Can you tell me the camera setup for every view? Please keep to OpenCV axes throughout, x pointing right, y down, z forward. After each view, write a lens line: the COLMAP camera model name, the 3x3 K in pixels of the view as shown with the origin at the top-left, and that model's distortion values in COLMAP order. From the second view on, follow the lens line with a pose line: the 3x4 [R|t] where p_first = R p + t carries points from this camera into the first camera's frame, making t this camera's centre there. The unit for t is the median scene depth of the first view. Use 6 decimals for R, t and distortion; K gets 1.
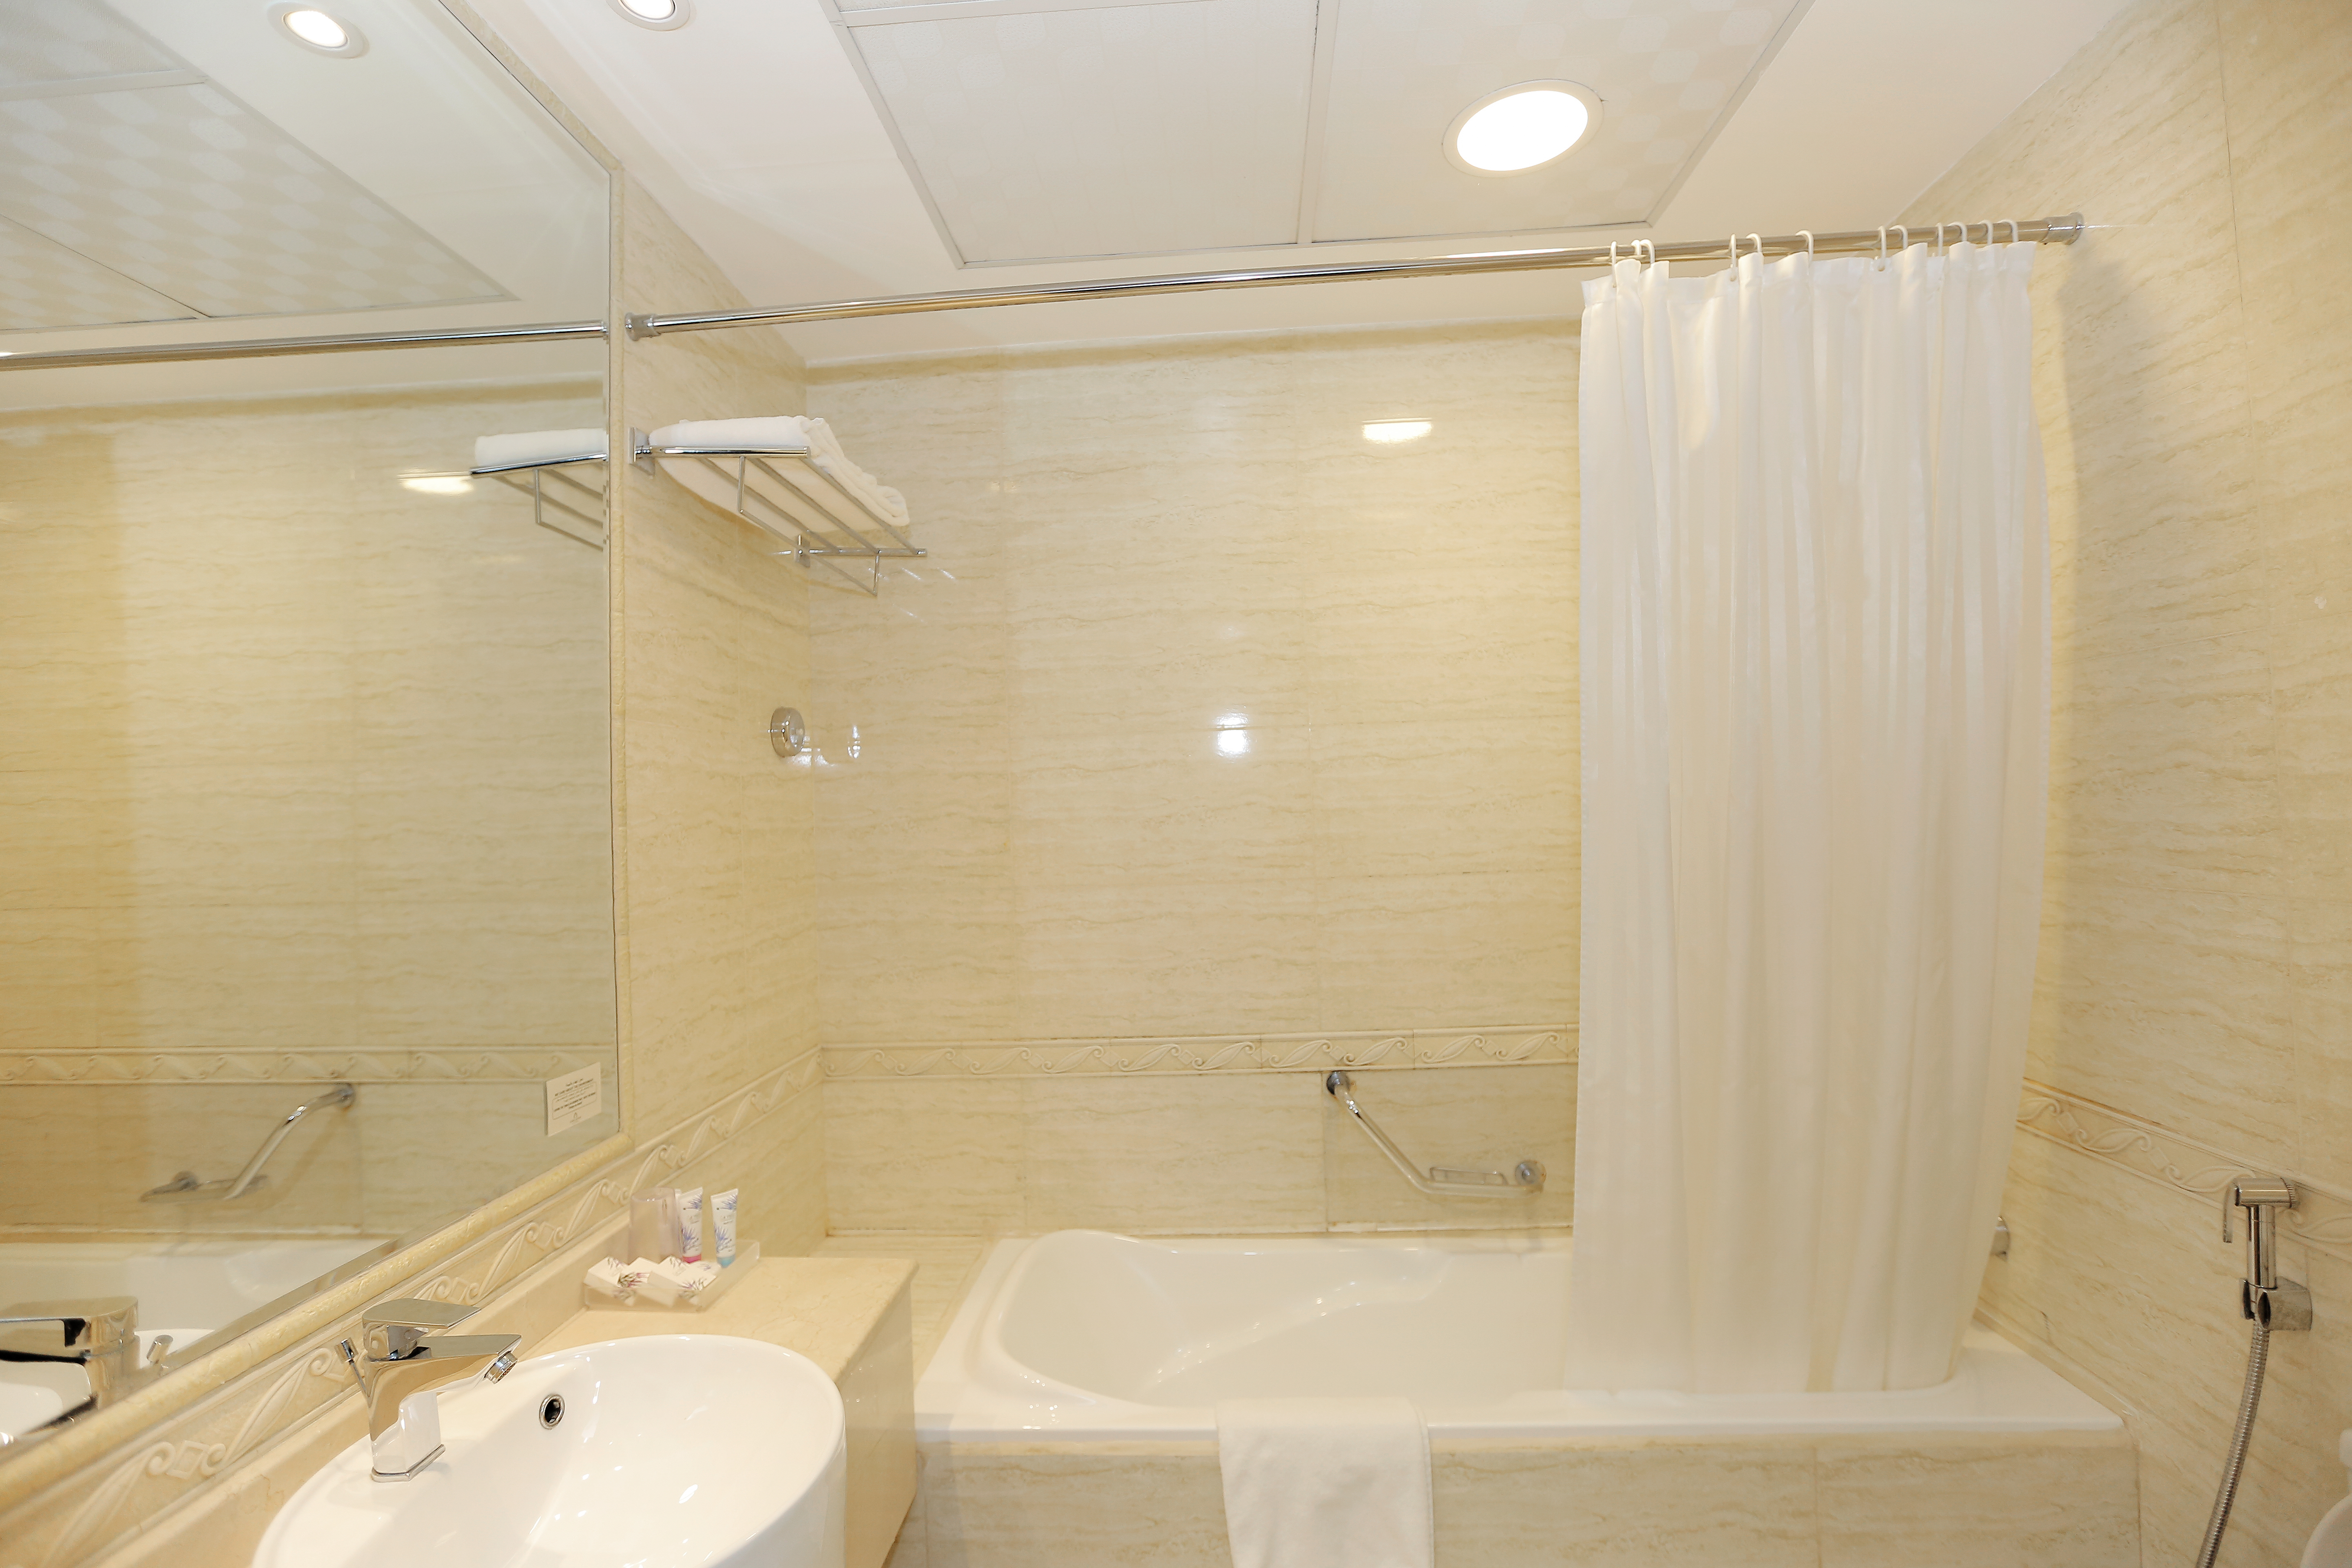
lens RADIAL K [[1114.1, 0, 1176.0], [0, 1114.1, 784.0], [0, 0, 1]] dist [-0.062273, 0.037569]
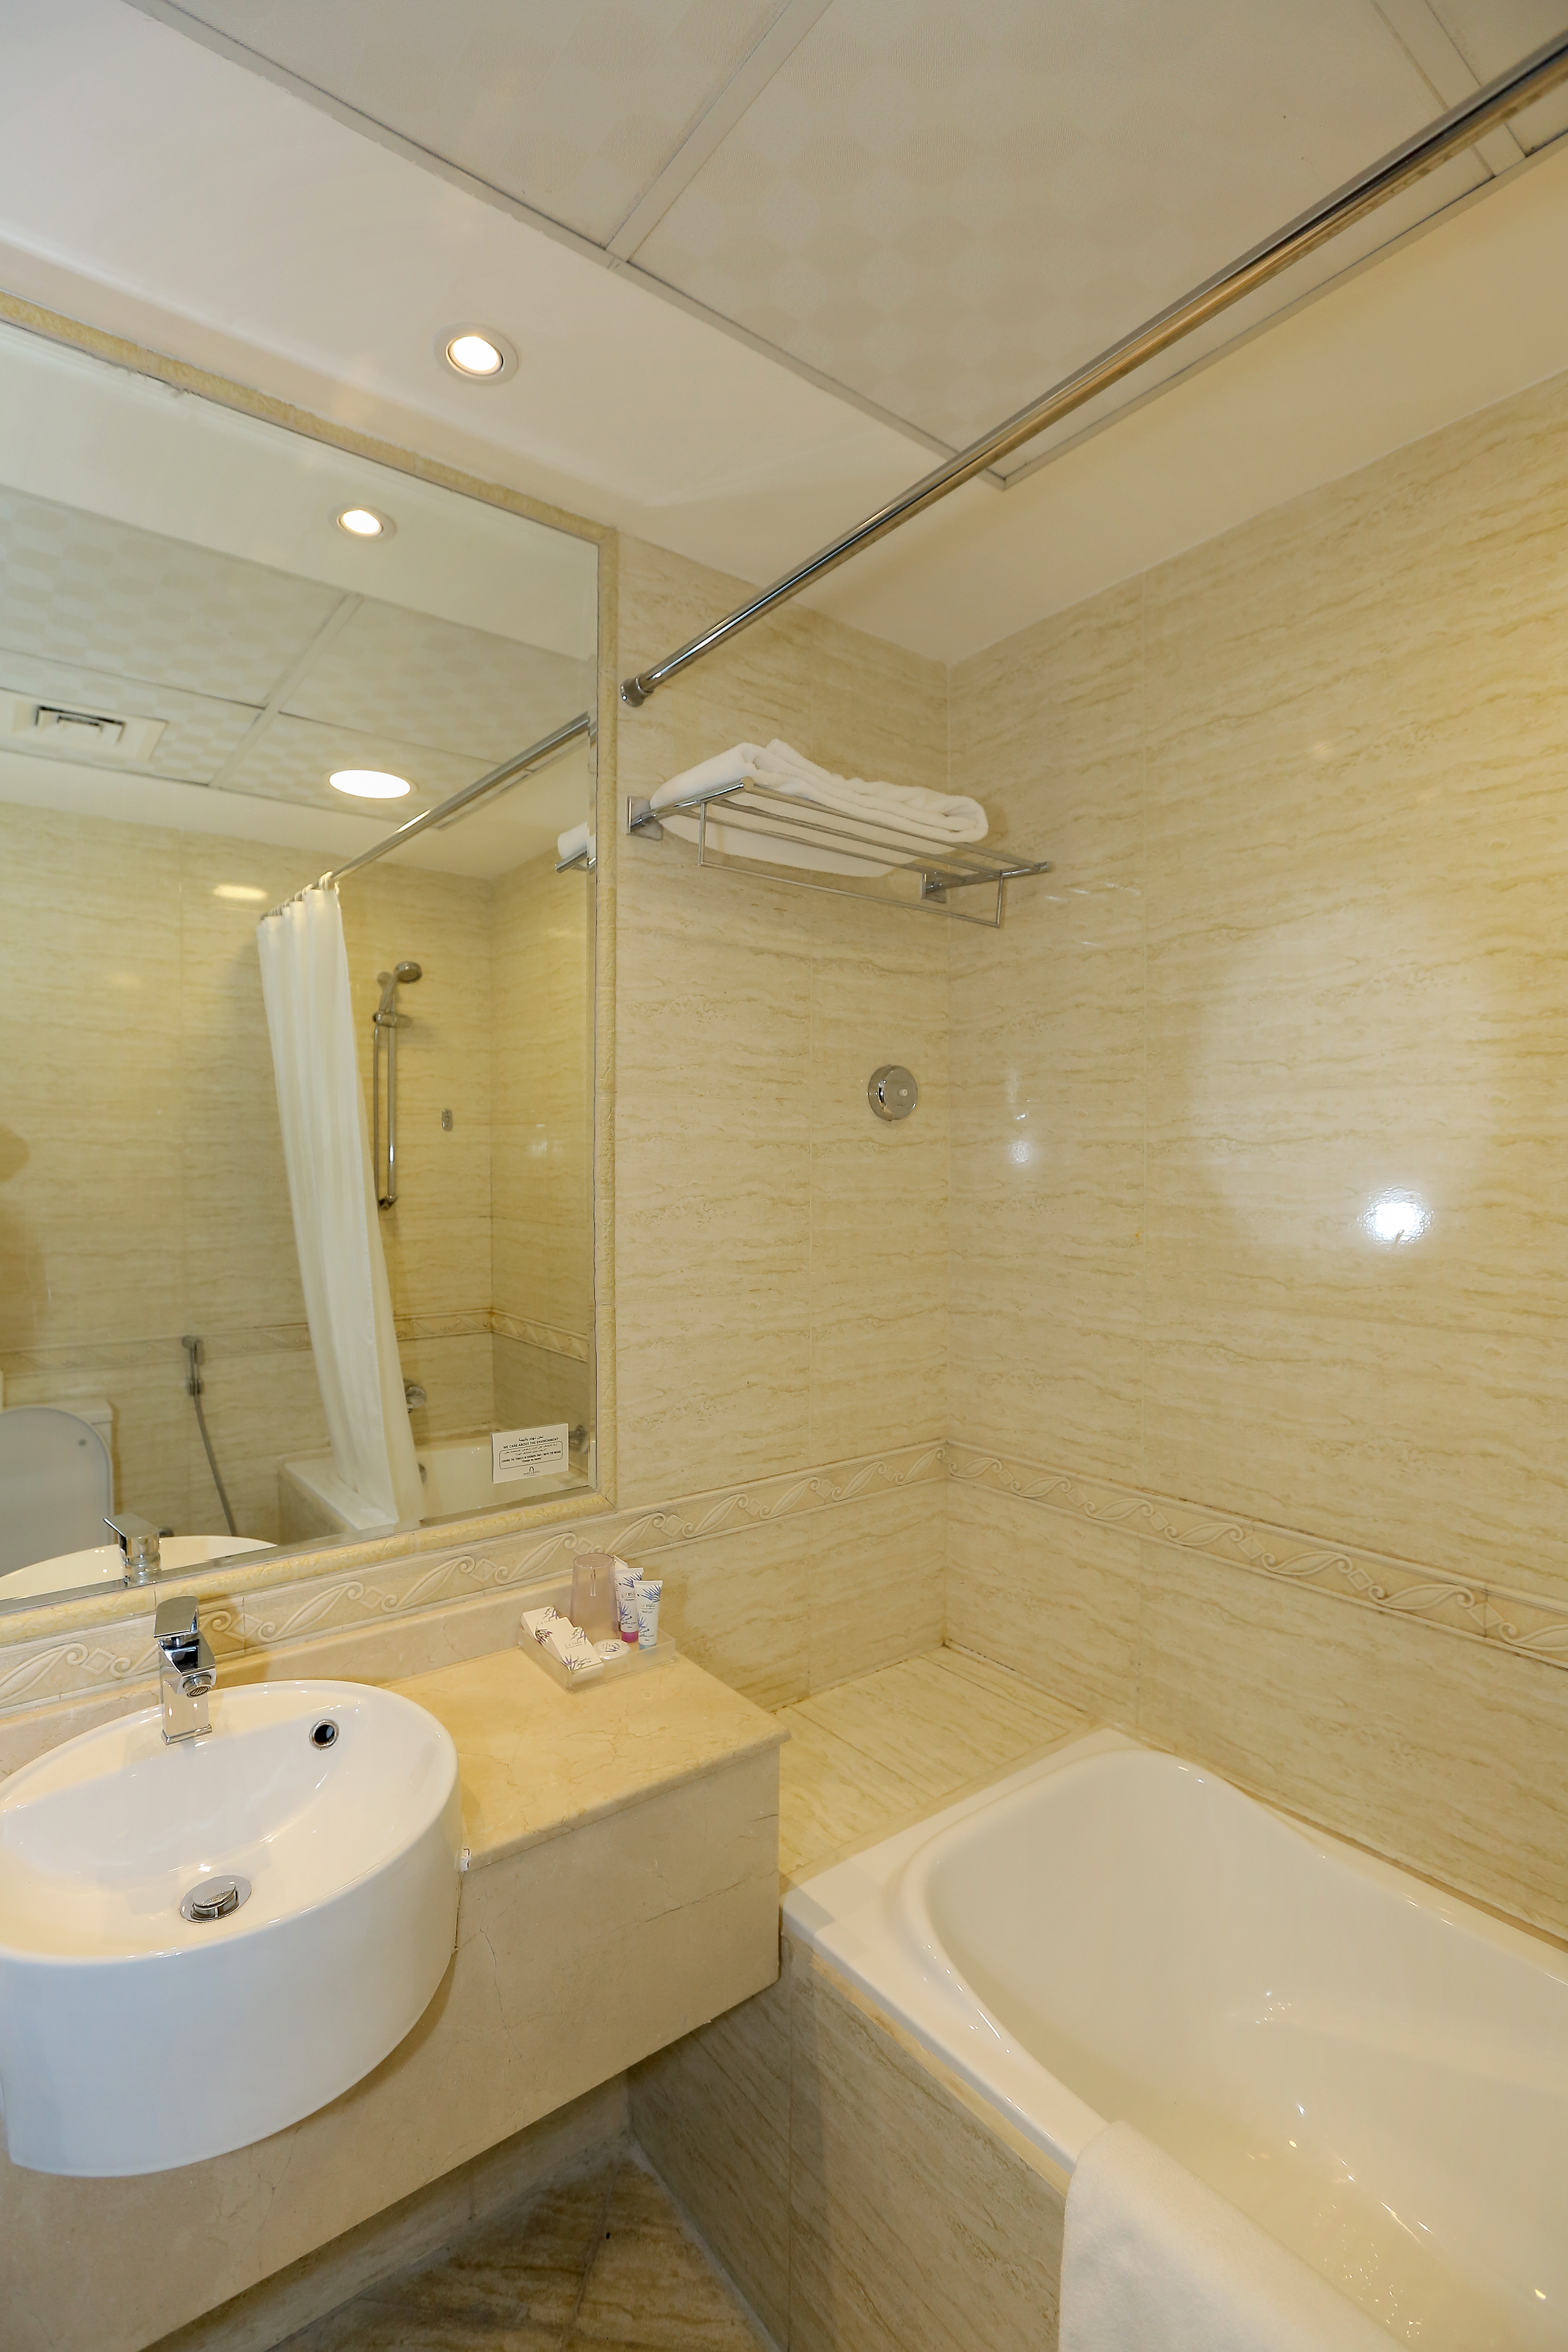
lens RADIAL K [[1114.1, 0, 776.7], [0, 1114.1, 1187.3], [0, 0, 1]] dist [-0.062273, 0.037569]
pose [[0.643558, 0.058531, -0.763156, 0.347341], [-0.004767, 0.997359, 0.072474, -0.043109], [0.765382, -0.043003, 0.642138, 0.417149]]
